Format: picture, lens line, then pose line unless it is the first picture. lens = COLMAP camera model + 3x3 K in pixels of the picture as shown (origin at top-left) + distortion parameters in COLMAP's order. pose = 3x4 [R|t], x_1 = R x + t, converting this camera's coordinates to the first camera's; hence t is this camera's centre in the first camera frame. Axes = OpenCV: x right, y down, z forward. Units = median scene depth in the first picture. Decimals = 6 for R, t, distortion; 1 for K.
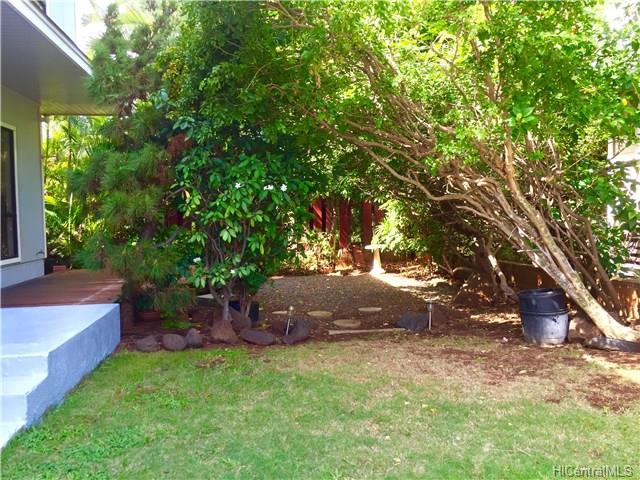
lens RADIAL K [[553.3, 0, 320.0], [0, 553.3, 240.0], [0, 0, 1]] dist [0.093761, -0.115021]
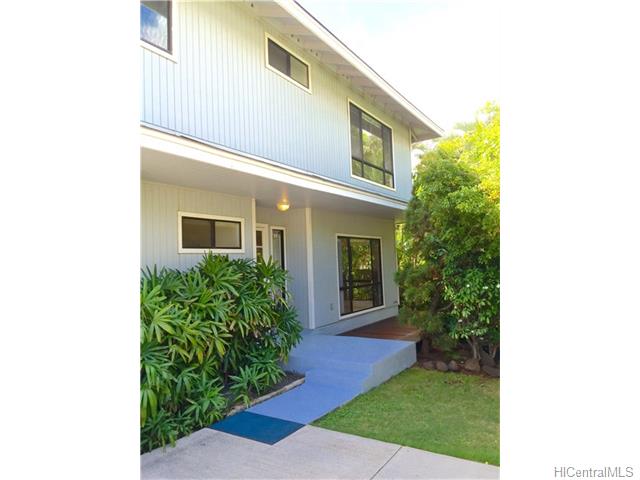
lens RADIAL K [[553.3, 0, 320.0], [0, 553.3, 240.0], [0, 0, 1]] dist [0.093761, -0.115021]
pose [[0.756311, -0.001026, -0.654212, 0.645041], [-0.004796, 0.999963, -0.007112, -0.221830], [0.654195, 0.008517, 0.756278, -0.662839]]
